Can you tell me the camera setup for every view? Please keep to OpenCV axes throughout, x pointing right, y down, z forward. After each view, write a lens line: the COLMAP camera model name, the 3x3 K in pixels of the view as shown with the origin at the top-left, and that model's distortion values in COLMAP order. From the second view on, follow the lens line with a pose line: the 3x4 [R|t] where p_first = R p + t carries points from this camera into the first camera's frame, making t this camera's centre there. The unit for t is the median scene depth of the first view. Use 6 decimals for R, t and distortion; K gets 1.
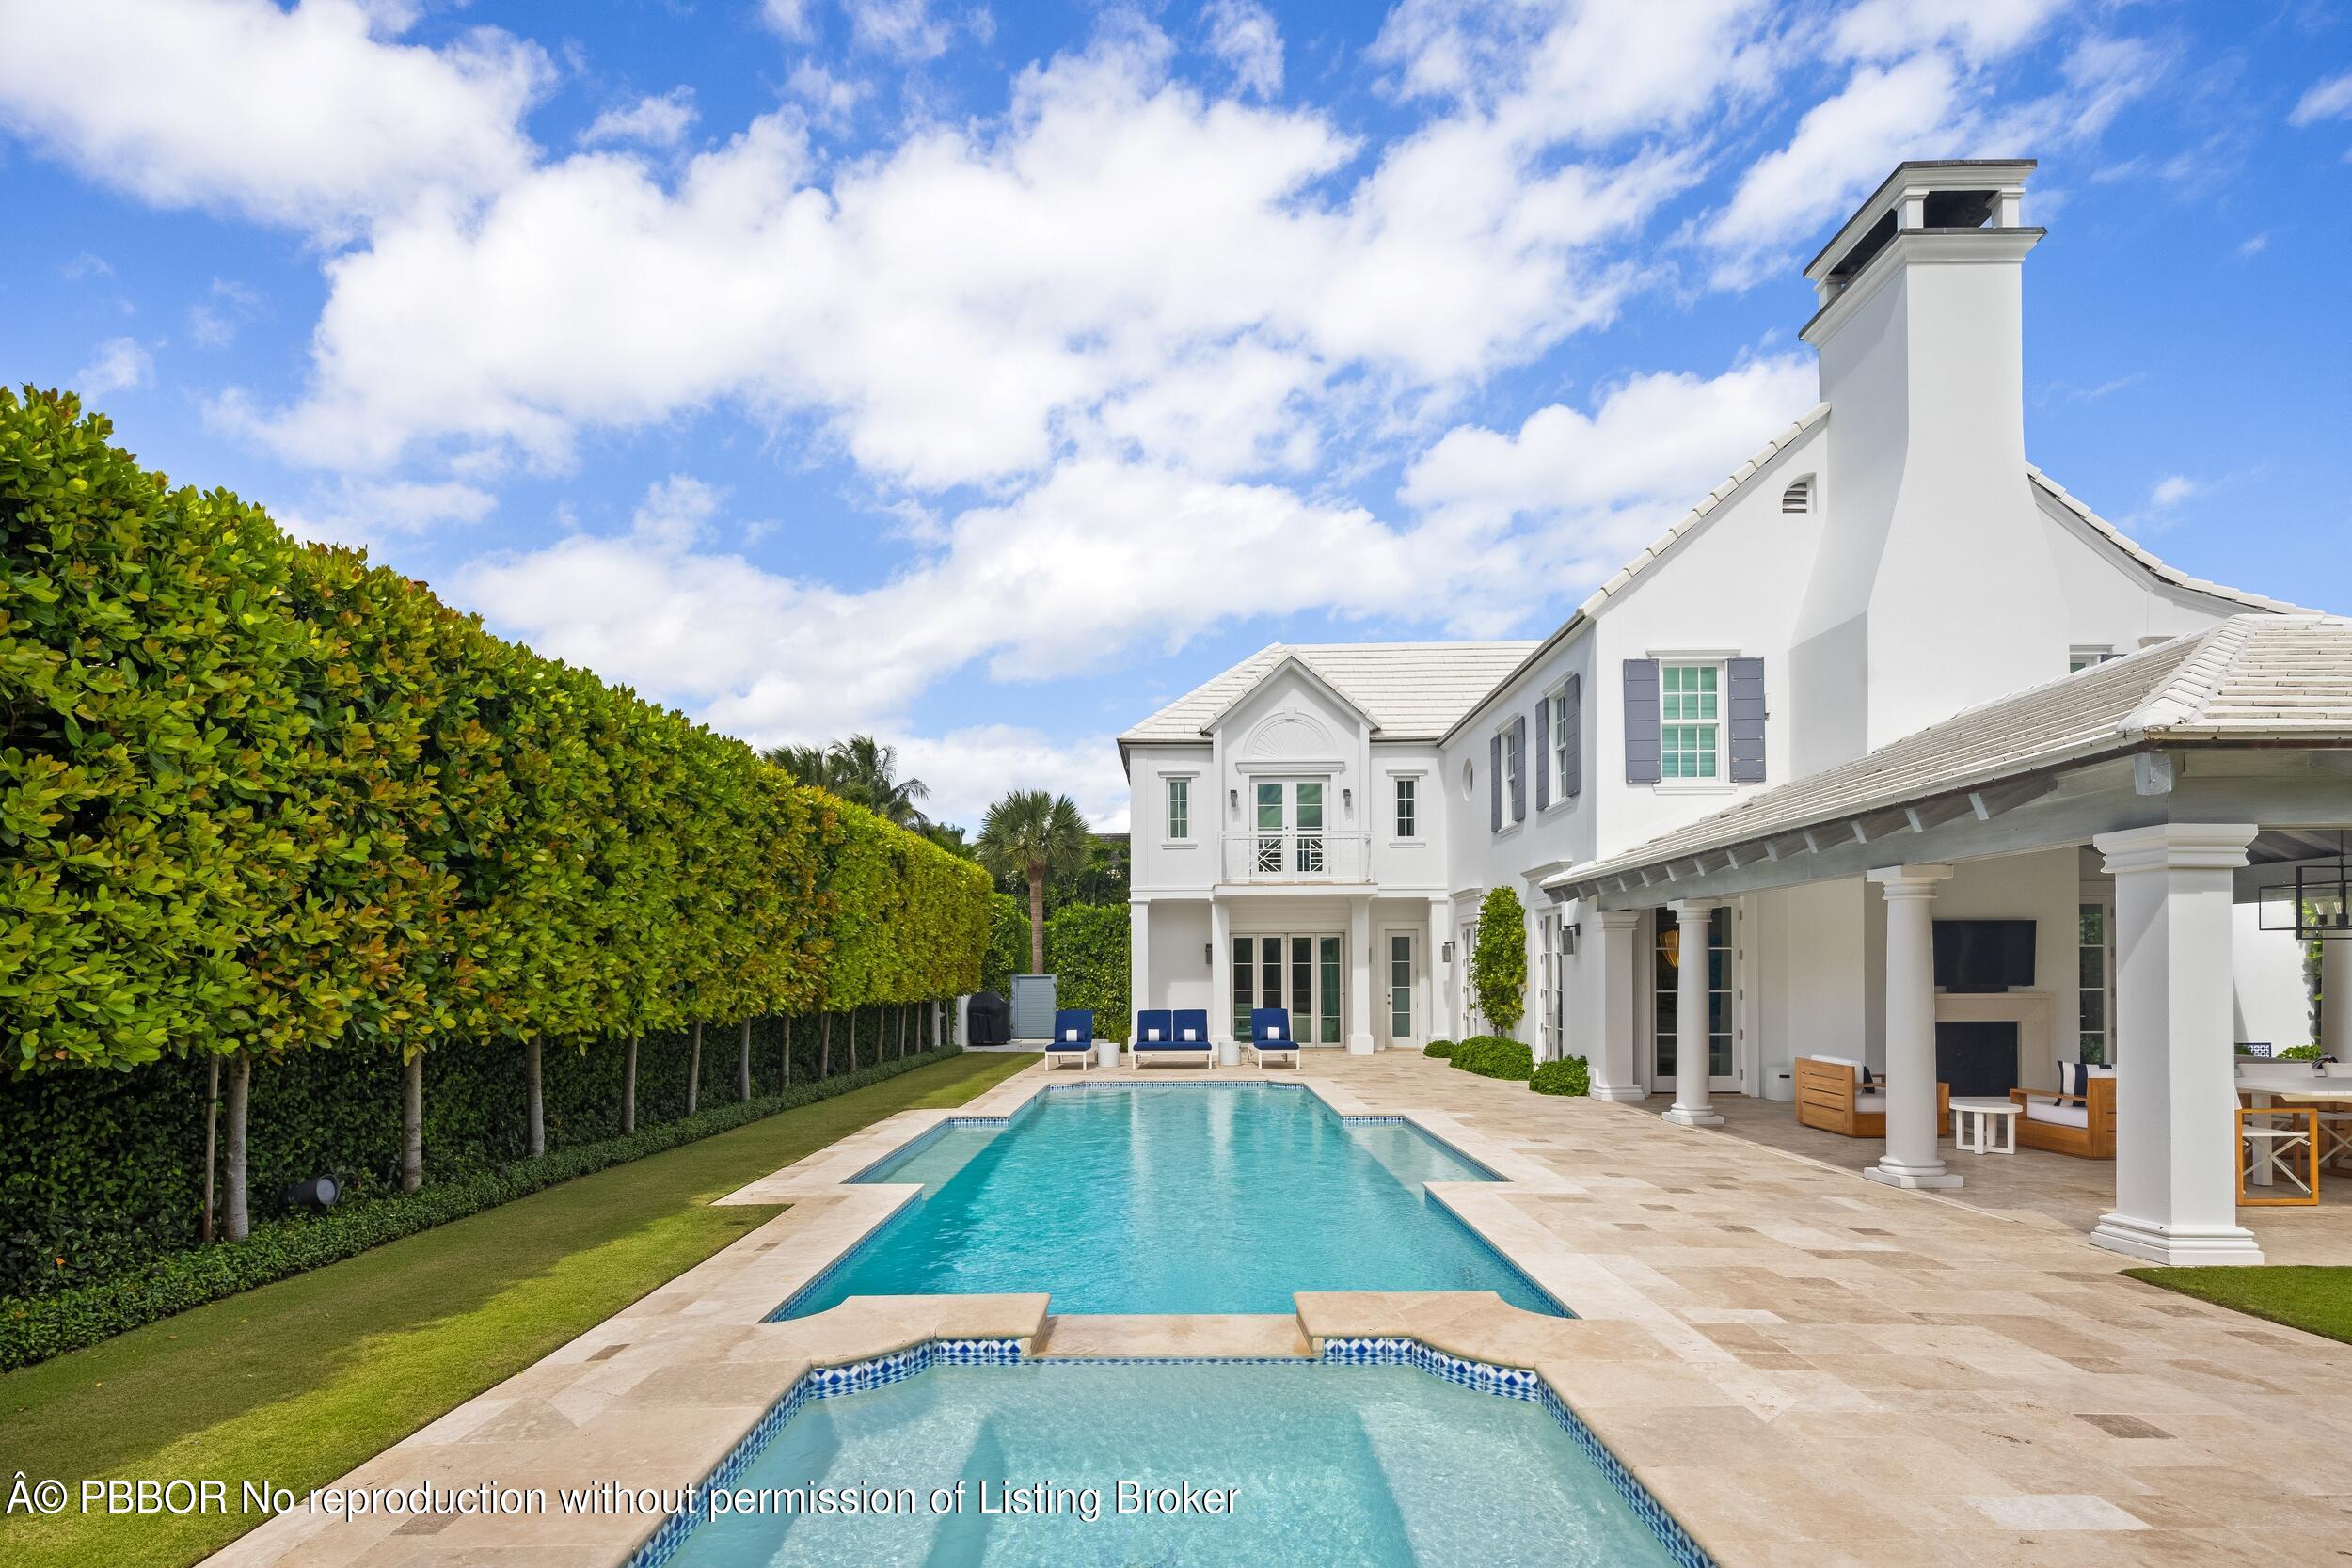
lens RADIAL K [[1156.8, 0, 1179.2], [0, 1156.8, 973.2], [0, 0, 1]] dist [-0.000111, 0.000146]
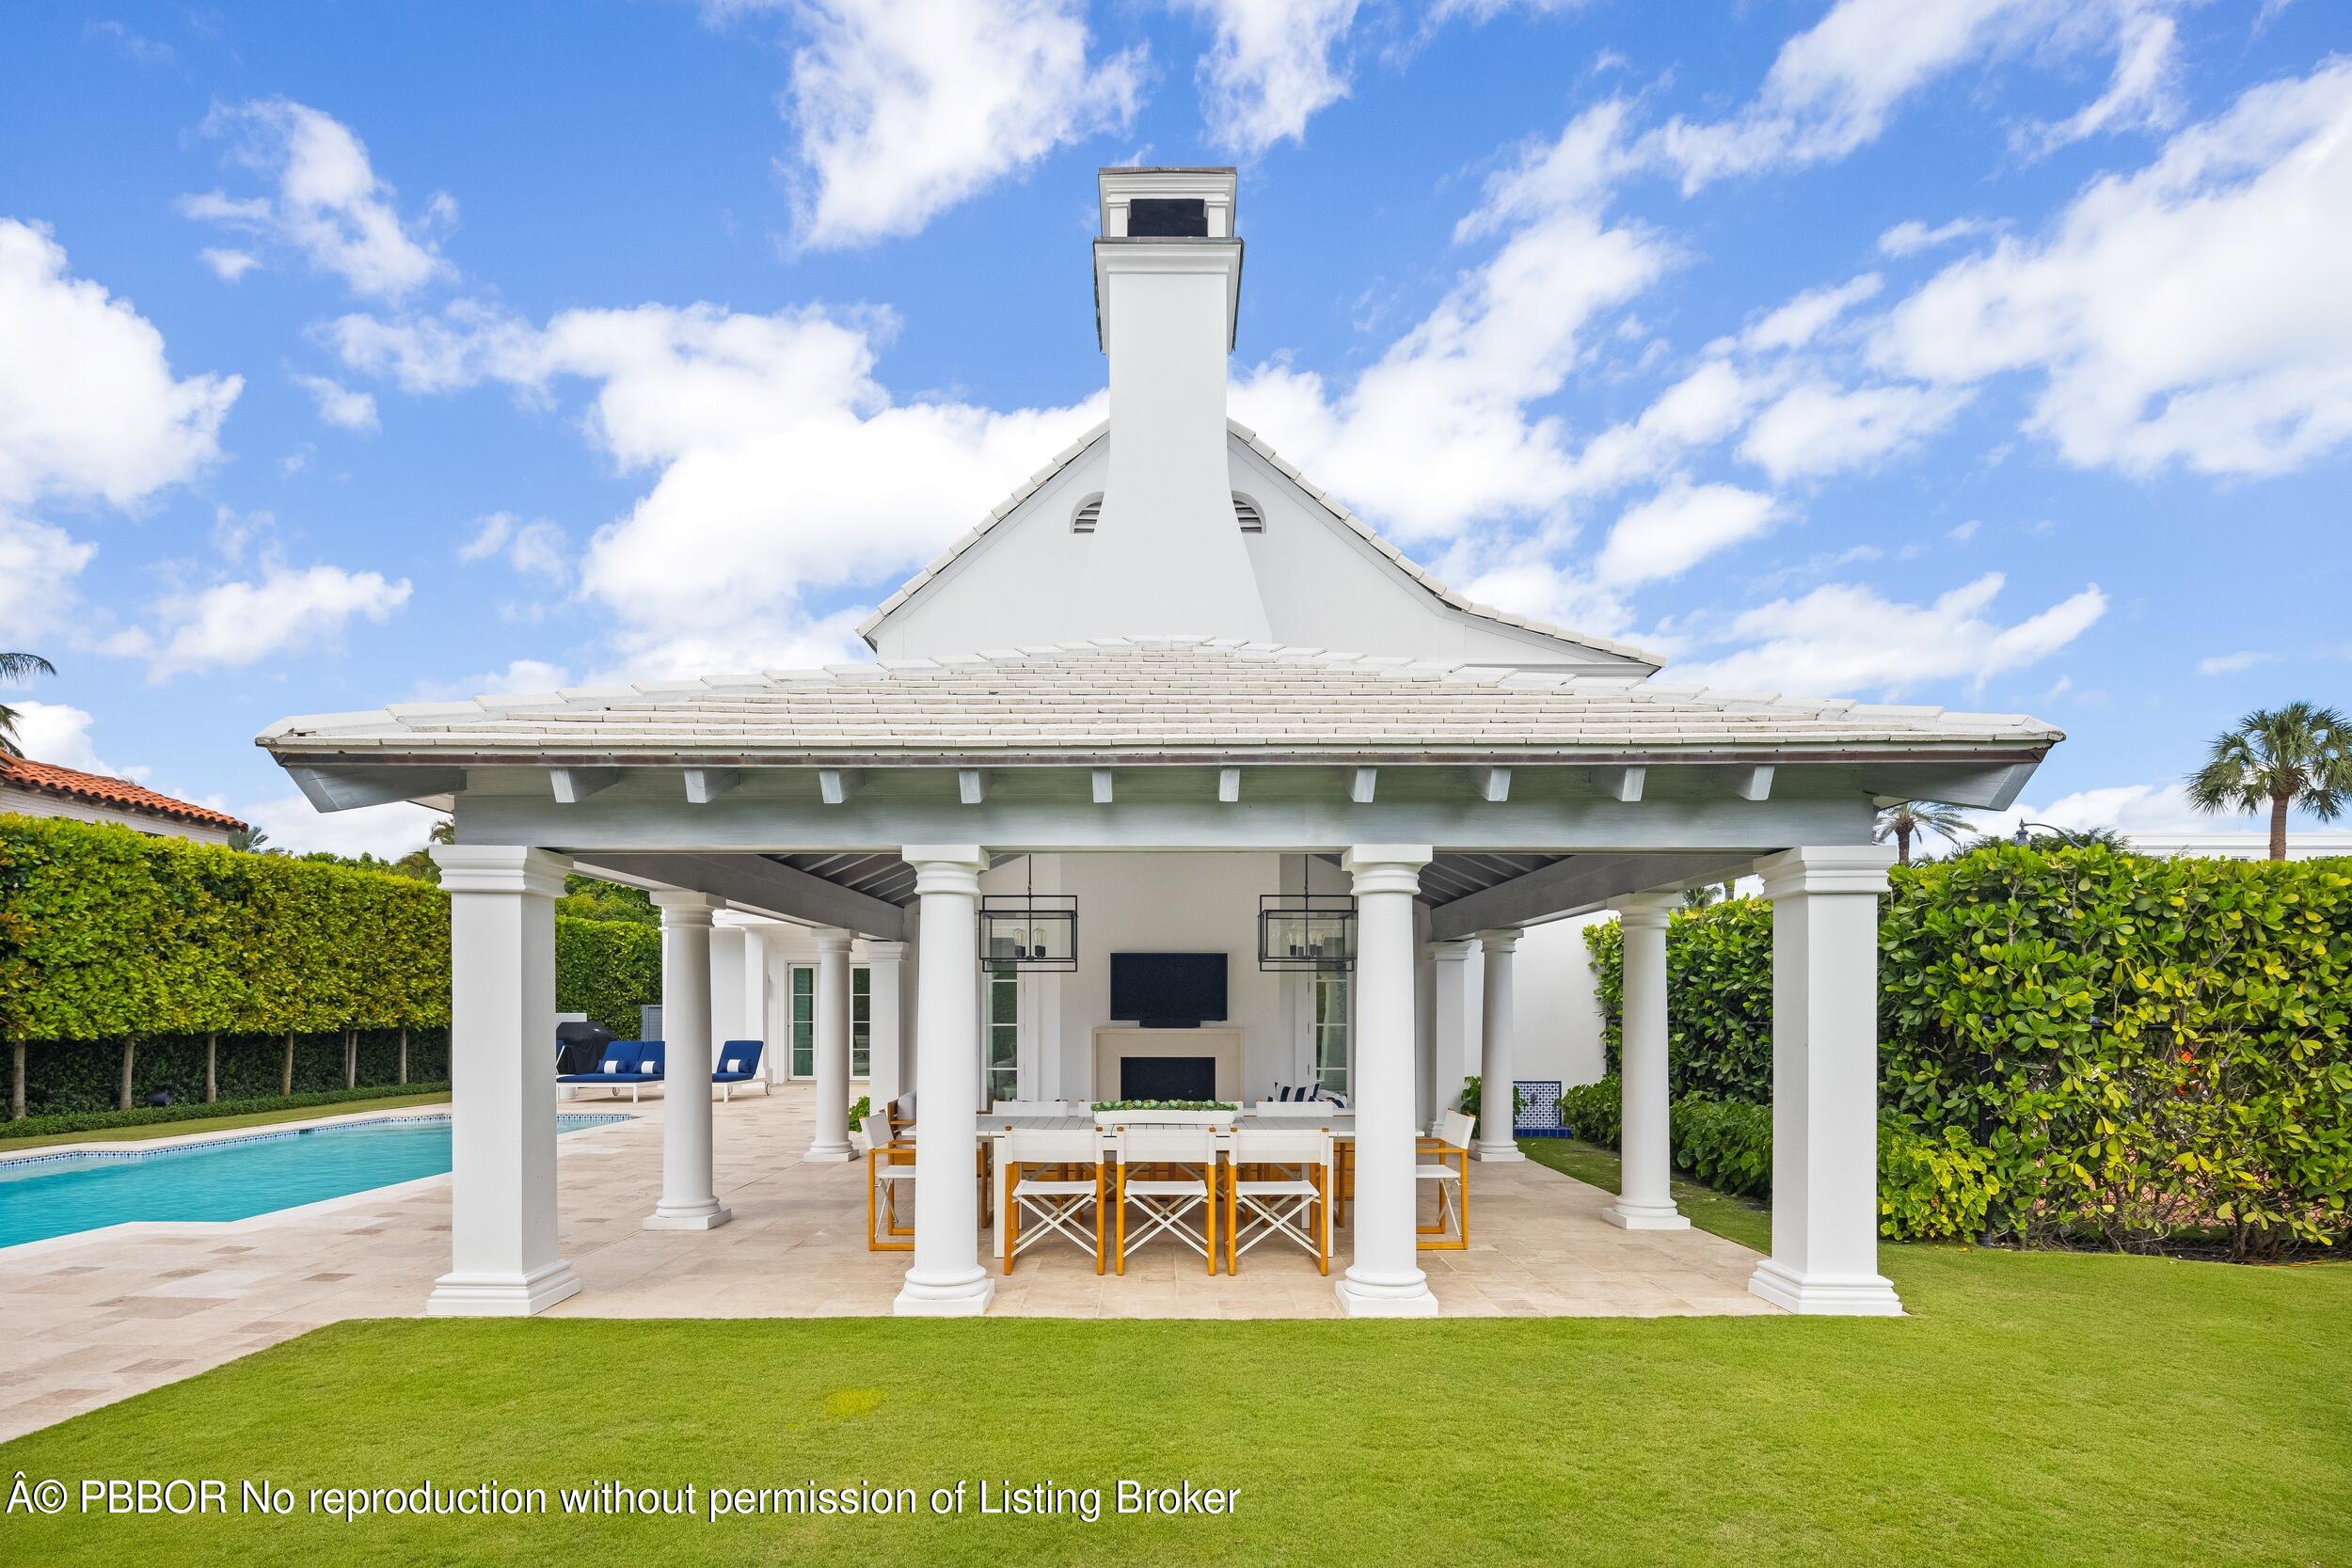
lens RADIAL K [[1173.2, 0, 1179.3], [0, 1173.2, 1014.5], [0, 0, 1]] dist [0.002926, 0.000215]
pose [[0.999861, 0.009953, -0.013382, 0.705129], [-0.009891, 0.999940, 0.004704, 0.001422], [0.013428, -0.004571, 0.999899, 0.014601]]
